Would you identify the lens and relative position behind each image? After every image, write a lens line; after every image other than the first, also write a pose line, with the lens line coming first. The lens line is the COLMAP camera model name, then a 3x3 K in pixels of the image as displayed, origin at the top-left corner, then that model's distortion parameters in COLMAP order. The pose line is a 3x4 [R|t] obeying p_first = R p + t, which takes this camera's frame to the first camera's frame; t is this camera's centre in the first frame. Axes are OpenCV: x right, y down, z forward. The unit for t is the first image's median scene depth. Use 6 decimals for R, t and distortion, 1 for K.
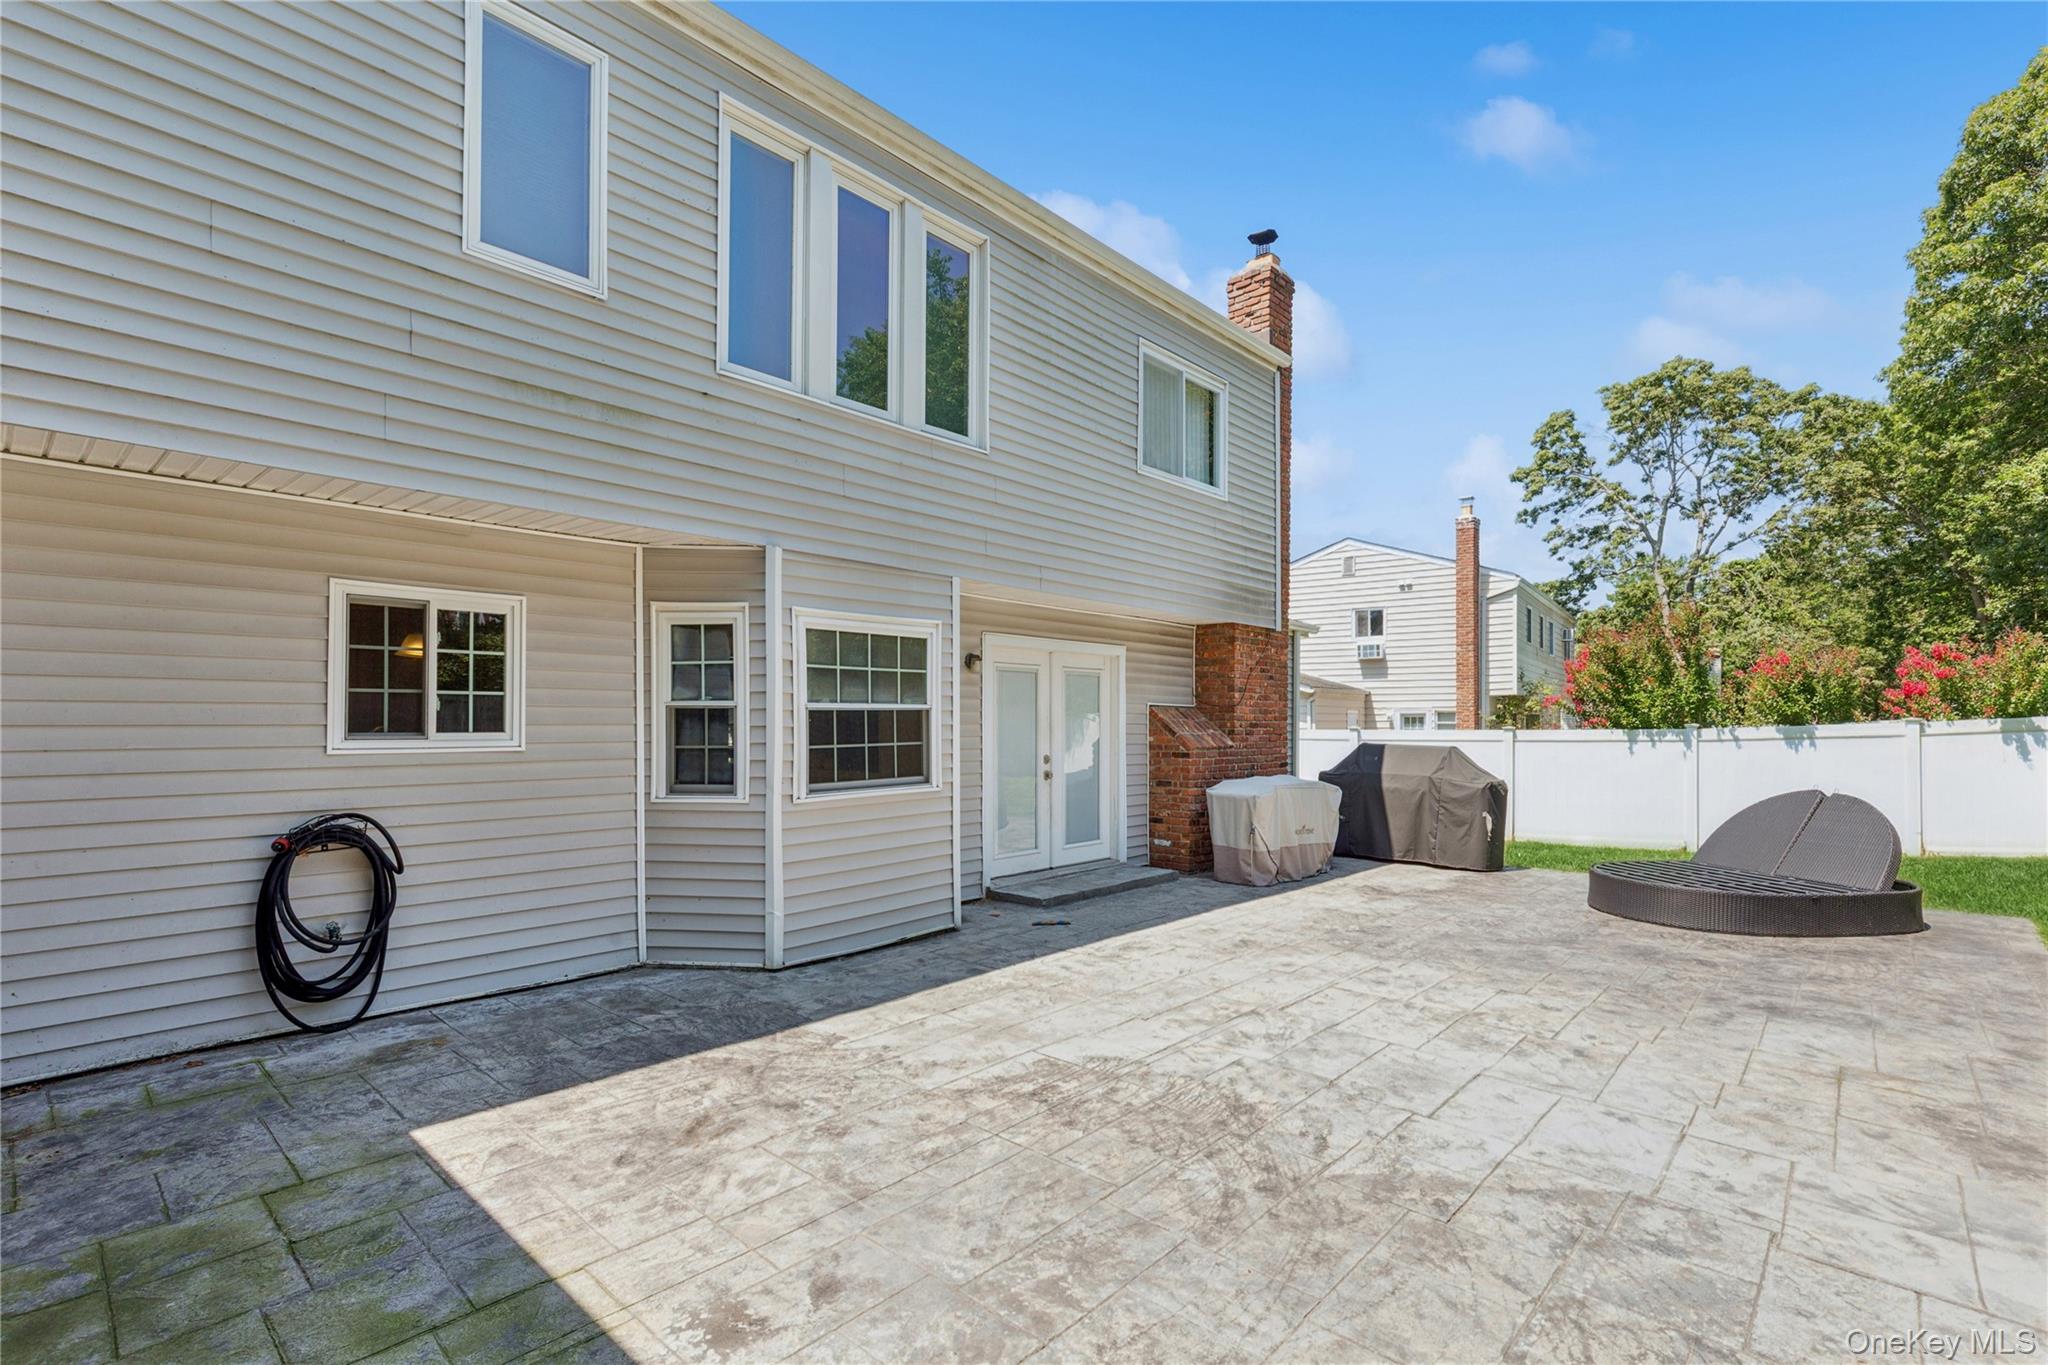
lens RADIAL K [[933.9, 0, 1030.5], [0, 933.9, 714.5], [0, 0, 1]] dist [0.003393, 0.001345]
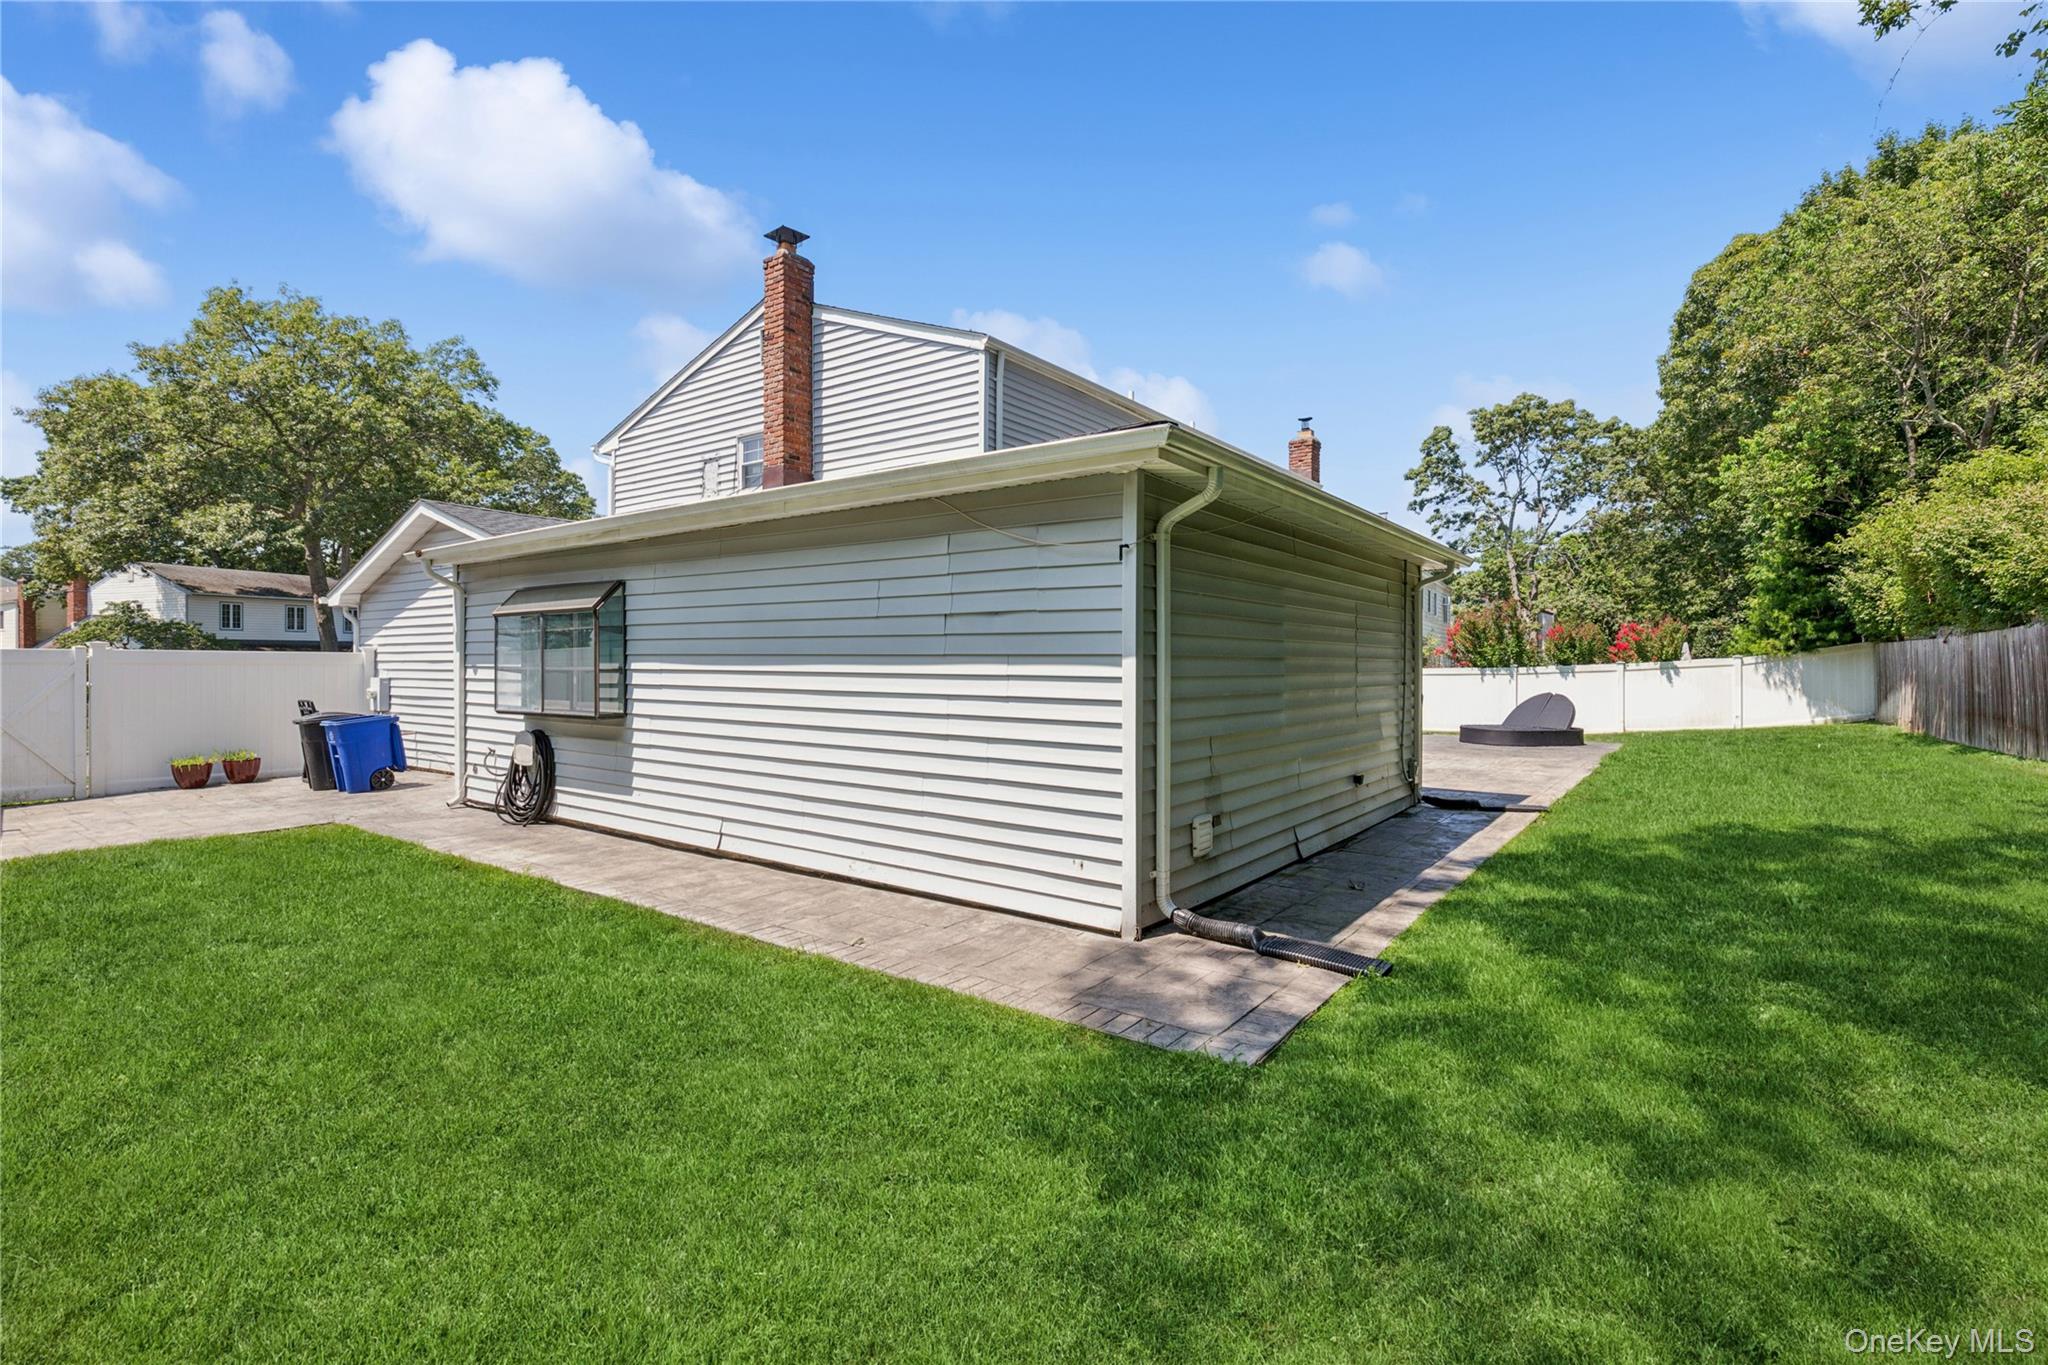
lens RADIAL K [[933.9, 0, 1022.4], [0, 933.9, 675.6], [0, 0, 1]] dist [0.003393, 0.001345]
pose [[0.994930, -0.003885, 0.100490, -0.161479], [0.001833, 0.999788, 0.020498, -0.003122], [-0.100549, -0.020210, 0.994727, -0.270372]]
